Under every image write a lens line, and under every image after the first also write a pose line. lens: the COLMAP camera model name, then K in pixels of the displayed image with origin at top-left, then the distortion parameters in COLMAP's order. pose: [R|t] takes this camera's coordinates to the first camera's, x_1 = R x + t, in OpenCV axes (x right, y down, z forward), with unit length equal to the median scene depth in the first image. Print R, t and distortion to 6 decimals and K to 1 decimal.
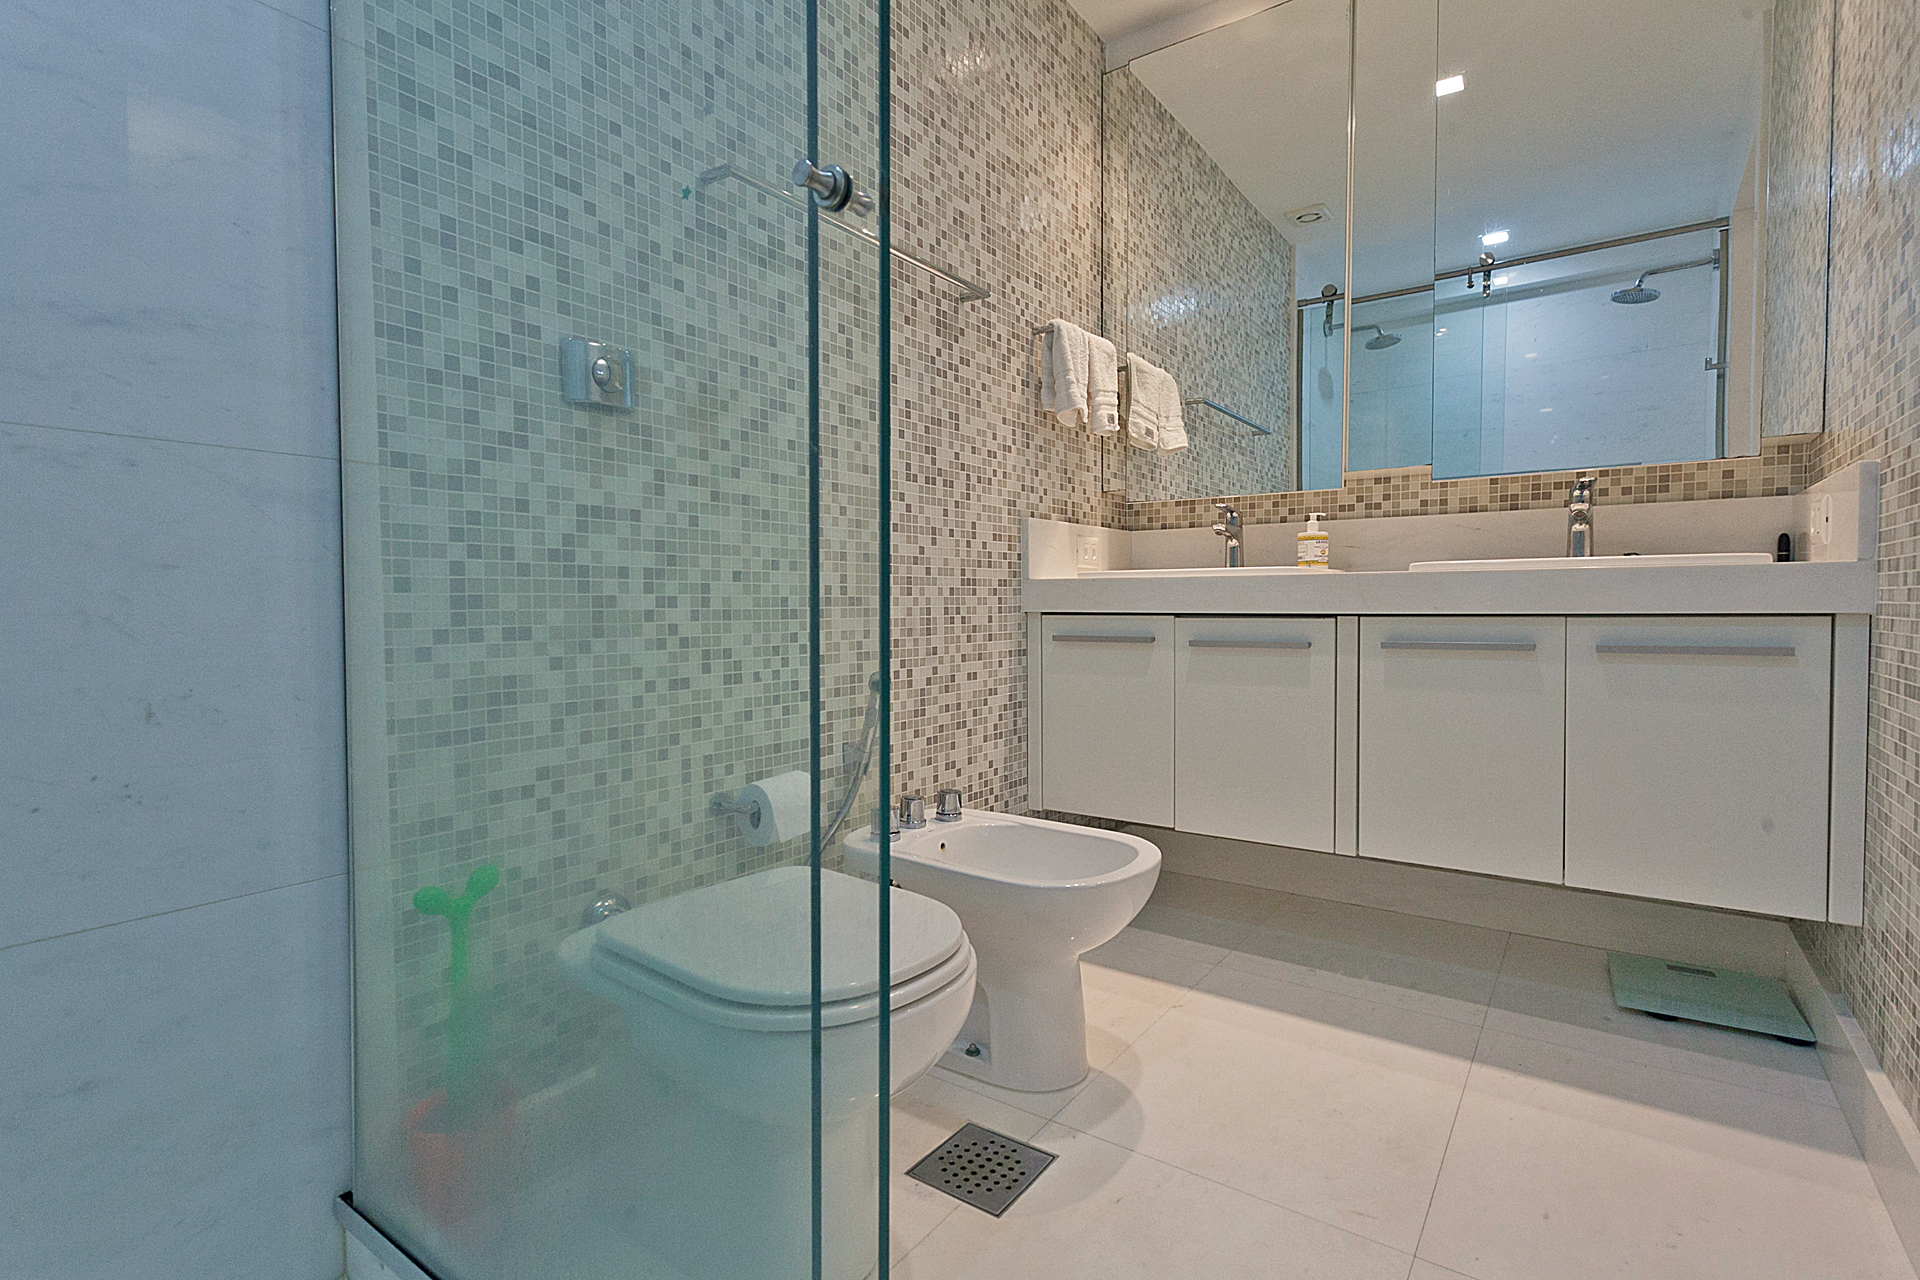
lens RADIAL K [[913.2, 0, 954.5], [0, 913.2, 642.9], [0, 0, 1]] dist [-0.007993, 0.006386]
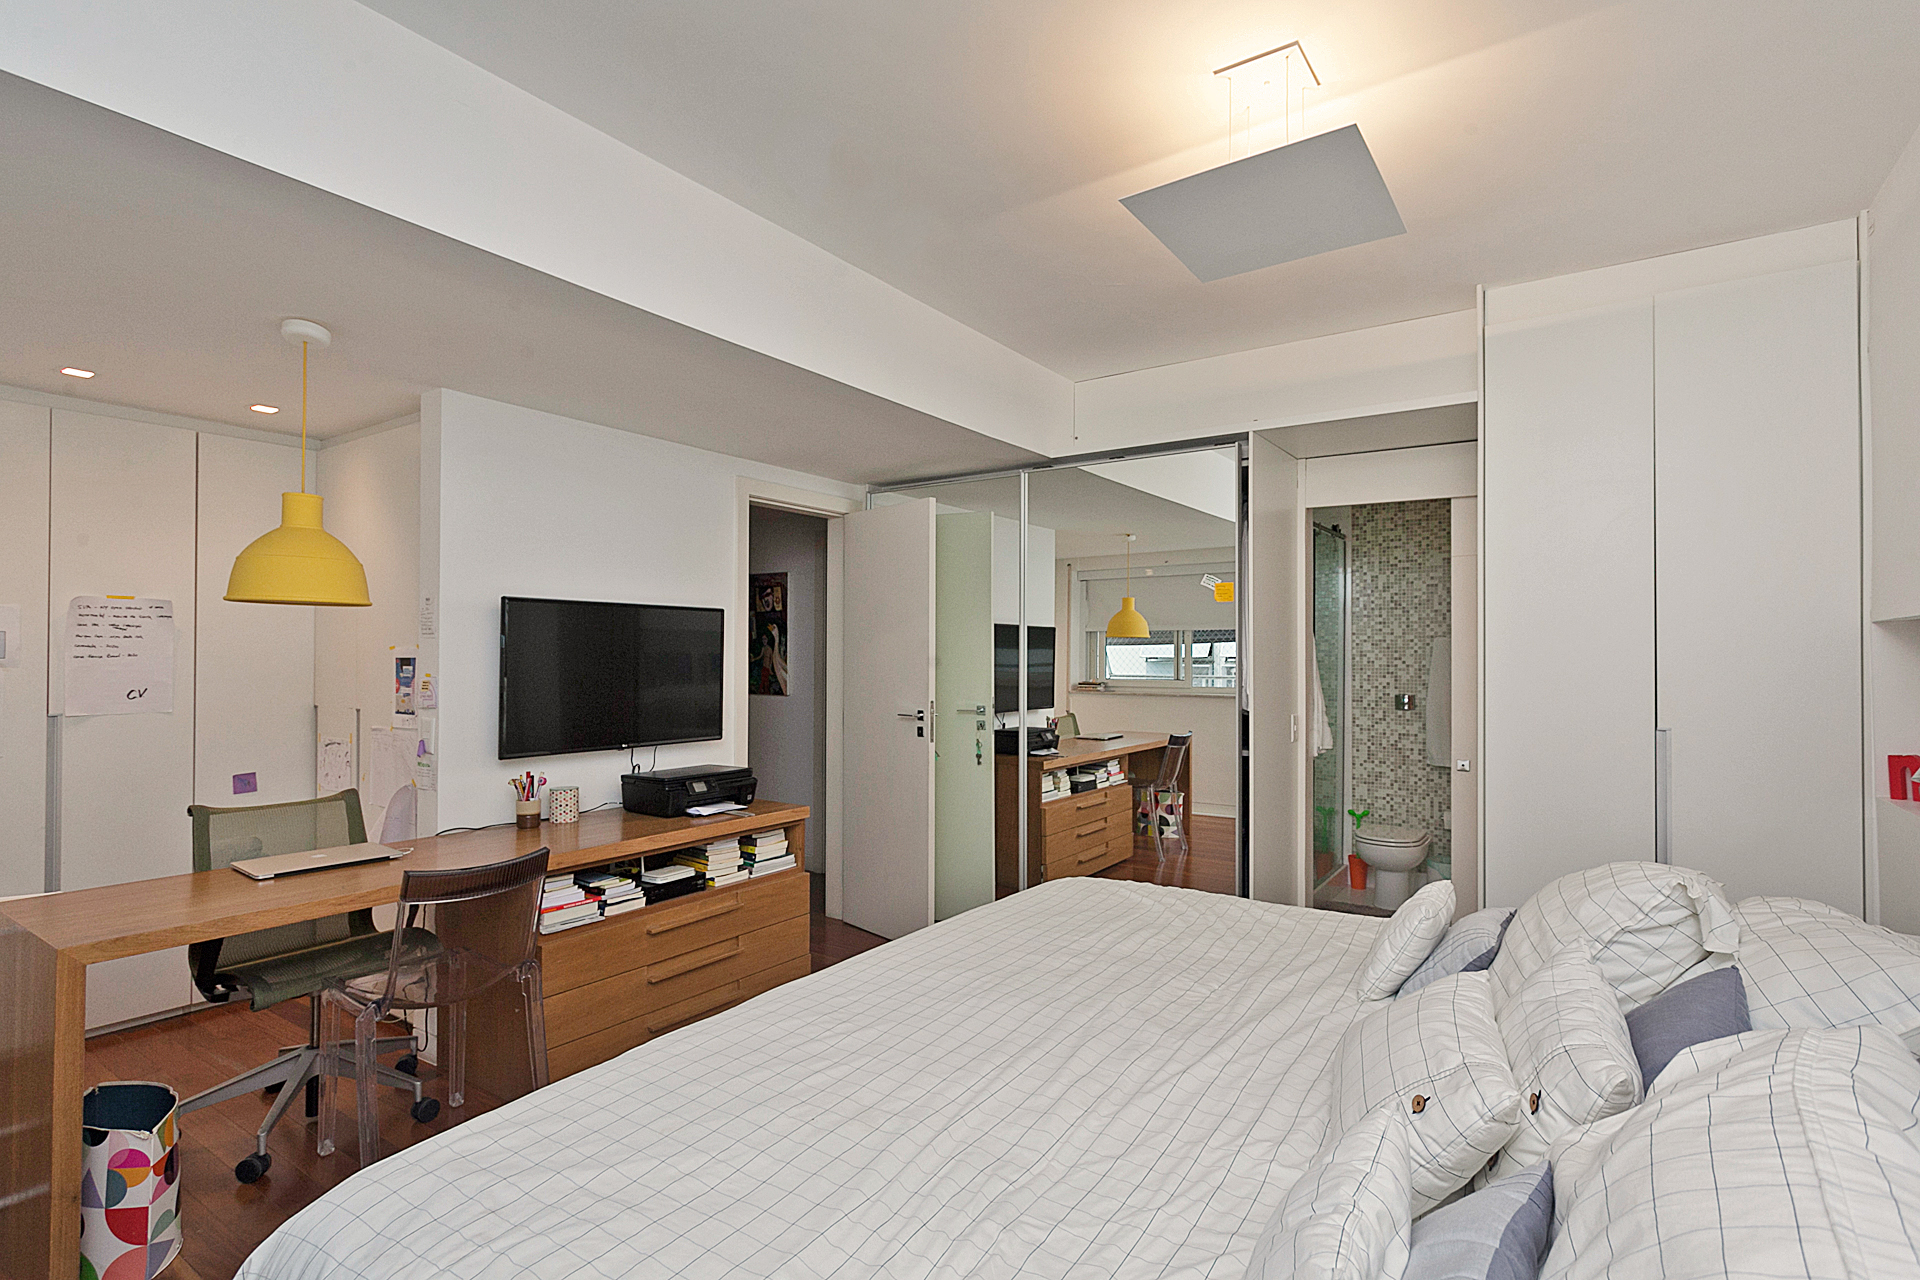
lens RADIAL K [[913.2, 0, 955.1], [0, 913.2, 647.8], [0, 0, 1]] dist [-0.007993, 0.006386]
pose [[-0.017530, -0.006200, -0.999827, 3.603519], [-0.041611, 0.999119, -0.005466, -0.411023], [0.998980, 0.041508, -0.017772, -0.928702]]
